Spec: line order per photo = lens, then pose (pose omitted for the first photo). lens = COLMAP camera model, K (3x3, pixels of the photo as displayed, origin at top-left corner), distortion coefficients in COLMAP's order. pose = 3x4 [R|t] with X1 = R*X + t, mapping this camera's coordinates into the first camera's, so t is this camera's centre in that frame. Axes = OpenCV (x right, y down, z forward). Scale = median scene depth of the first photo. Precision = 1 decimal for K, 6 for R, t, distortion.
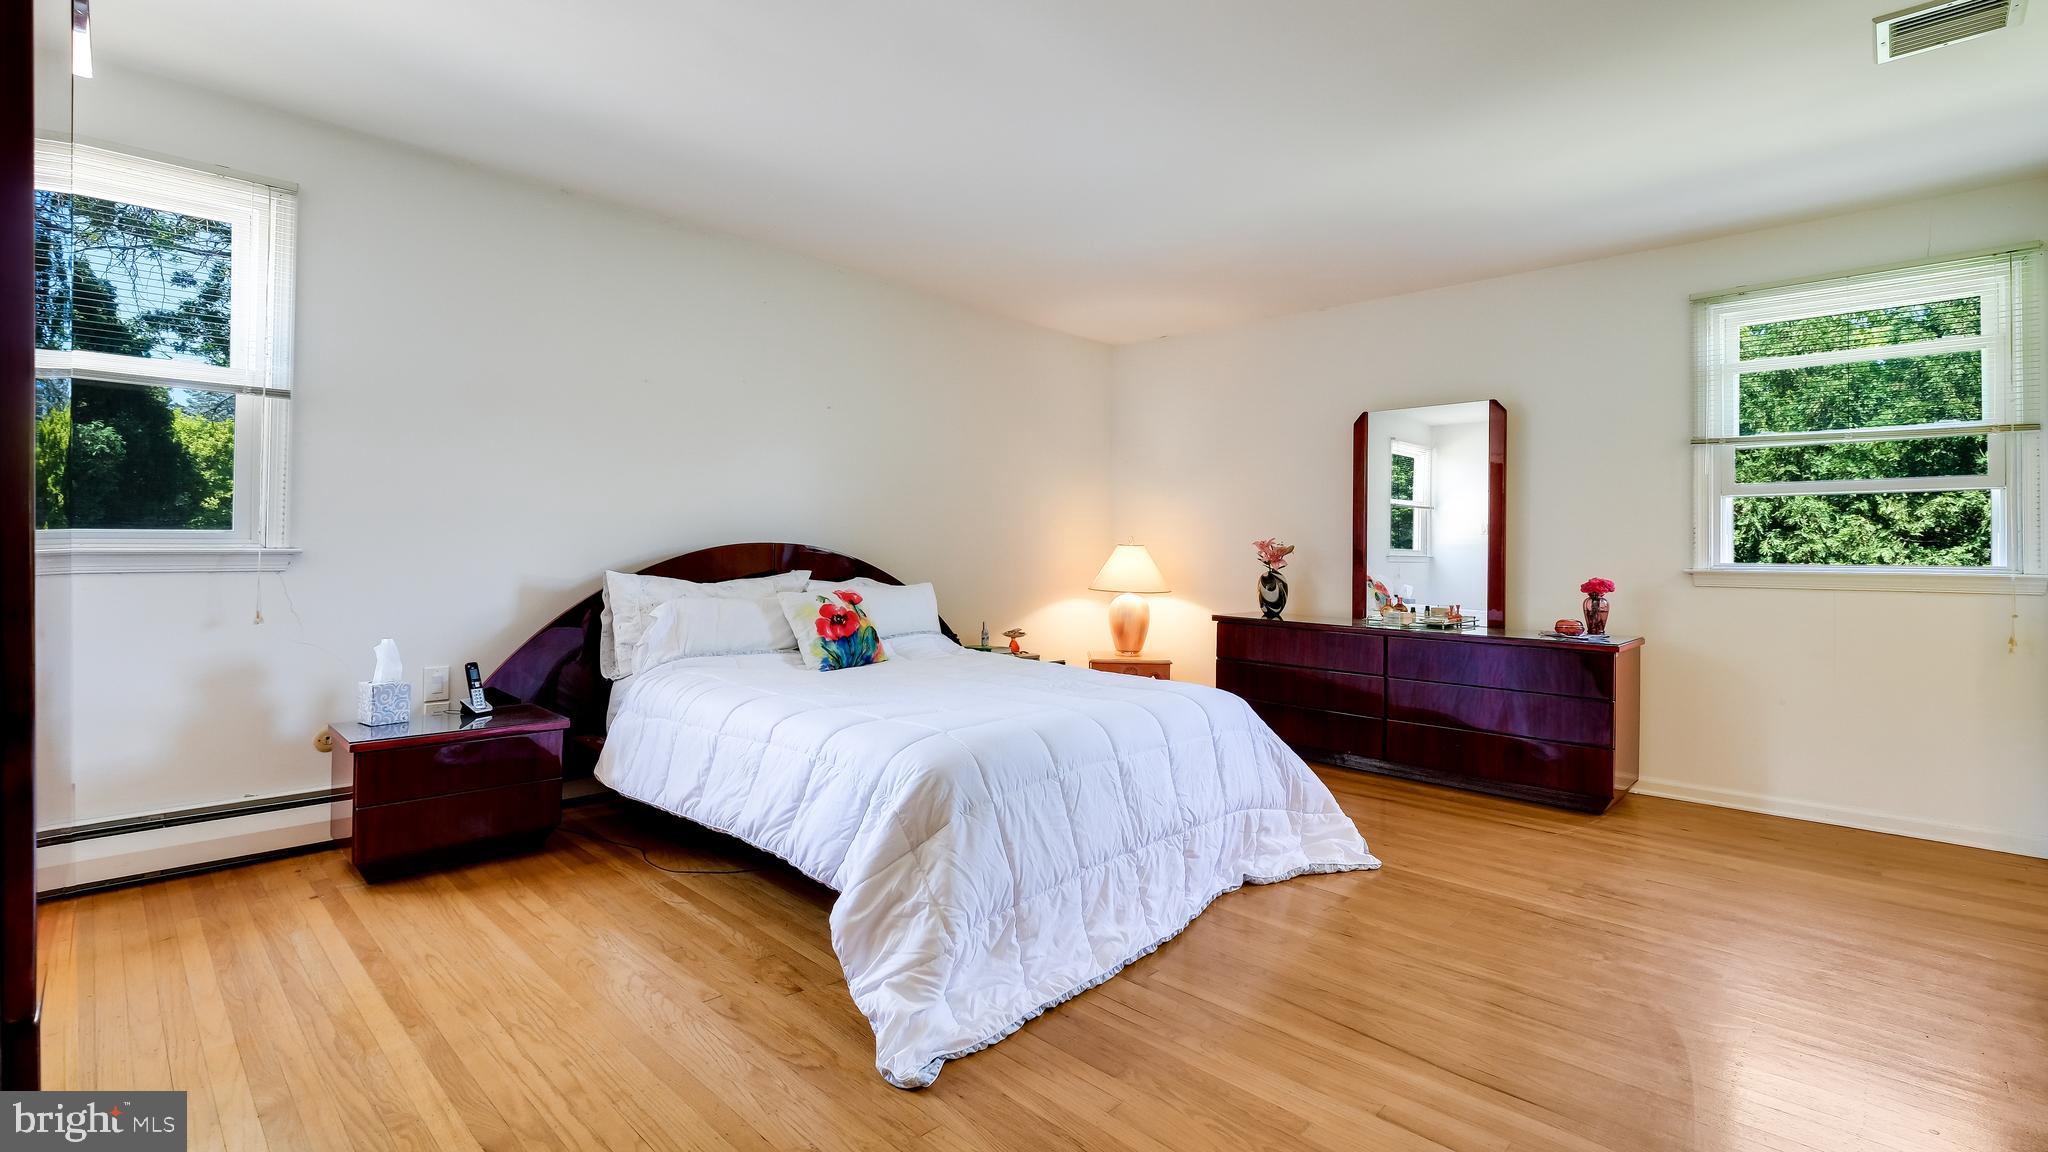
lens RADIAL K [[900.0, 0, 1026.2], [0, 900.0, 566.3], [0, 0, 1]] dist [-0.002603, -0.000669]
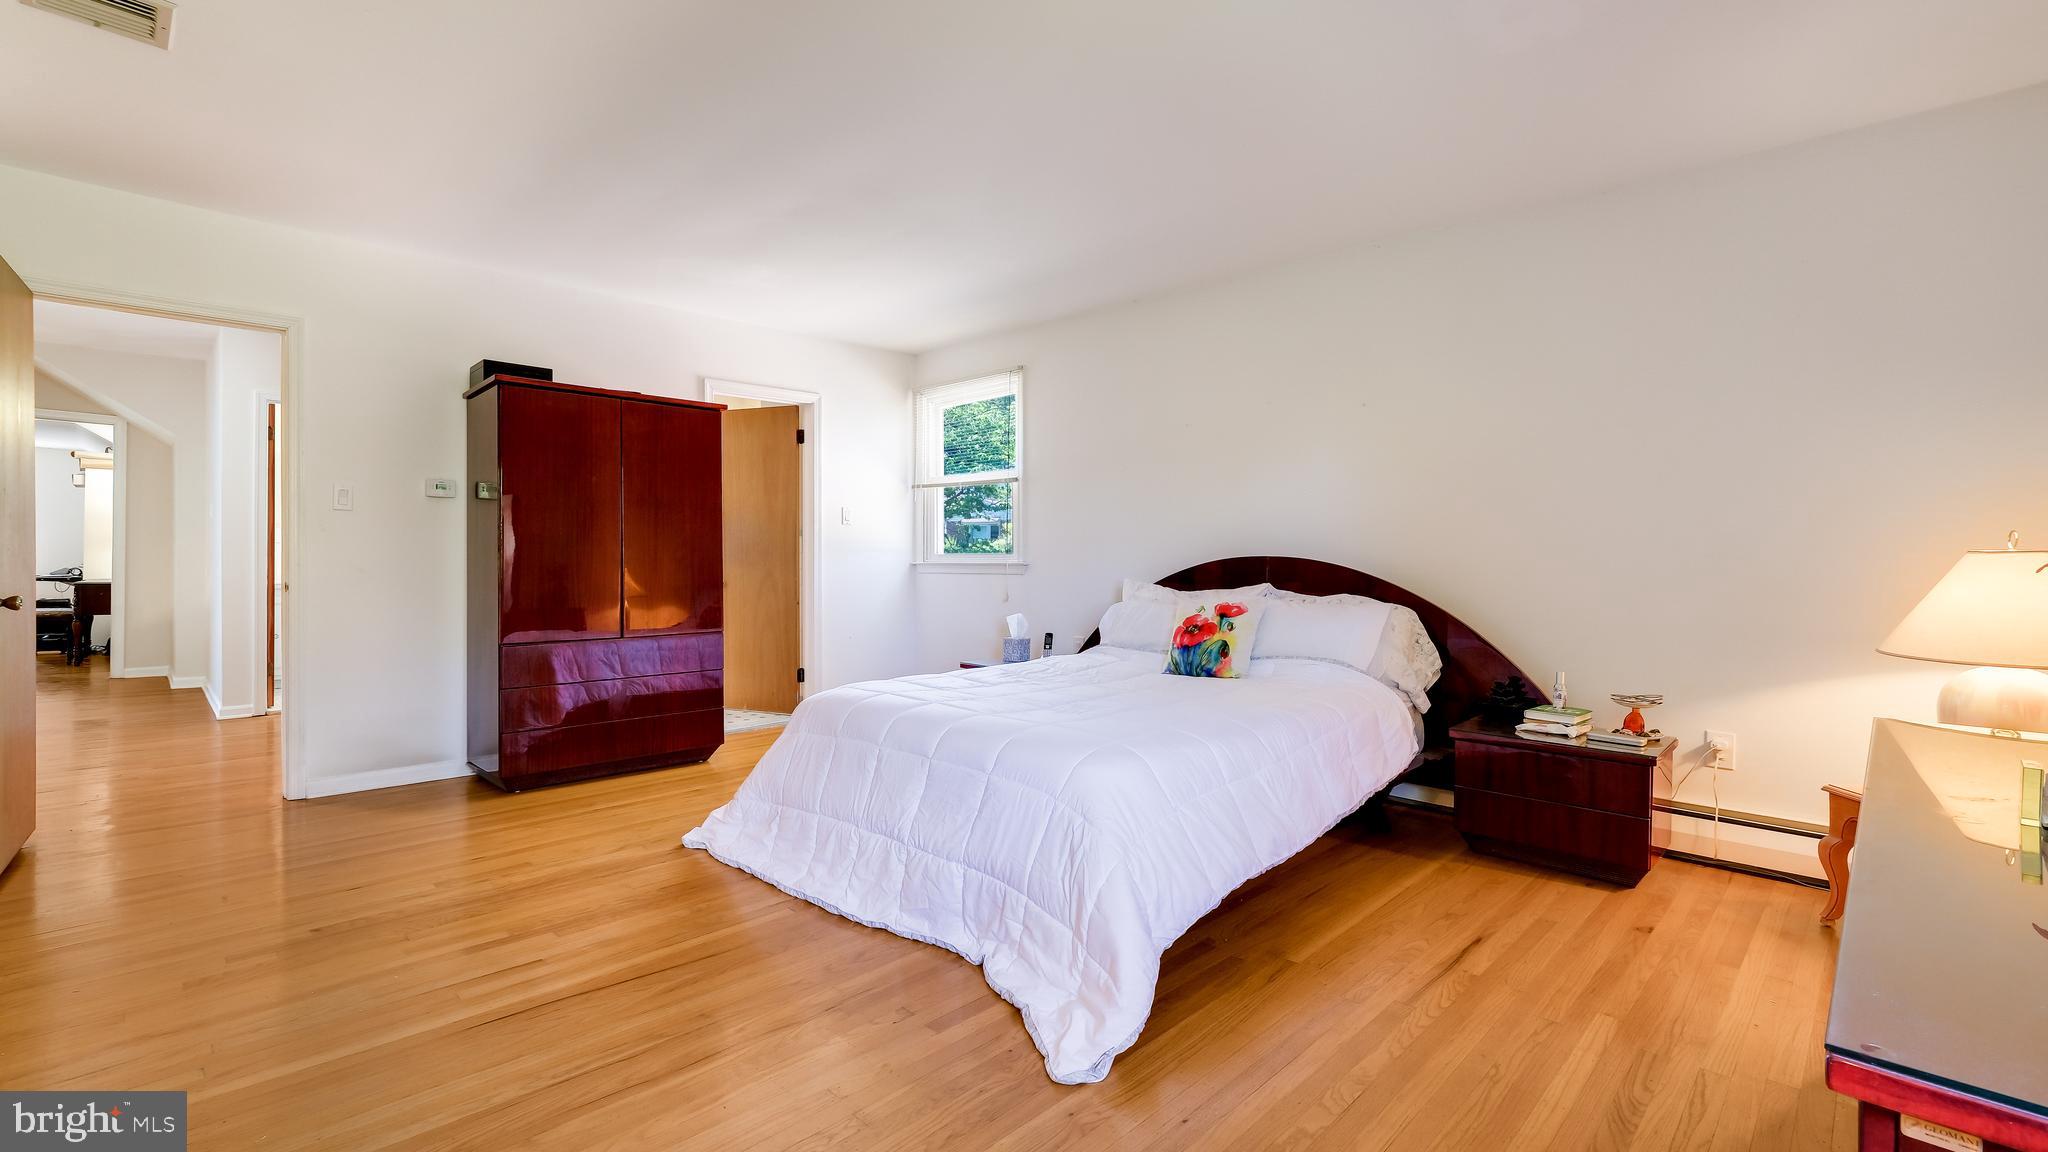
lens RADIAL K [[900.0, 0, 1026.2], [0, 900.0, 566.3], [0, 0, 1]] dist [-0.002603, -0.000669]
pose [[-0.014076, -0.000553, -0.999901, 0.848715], [-0.023024, 0.999735, -0.000229, -0.008651], [0.999636, 0.023018, -0.014085, 0.837628]]
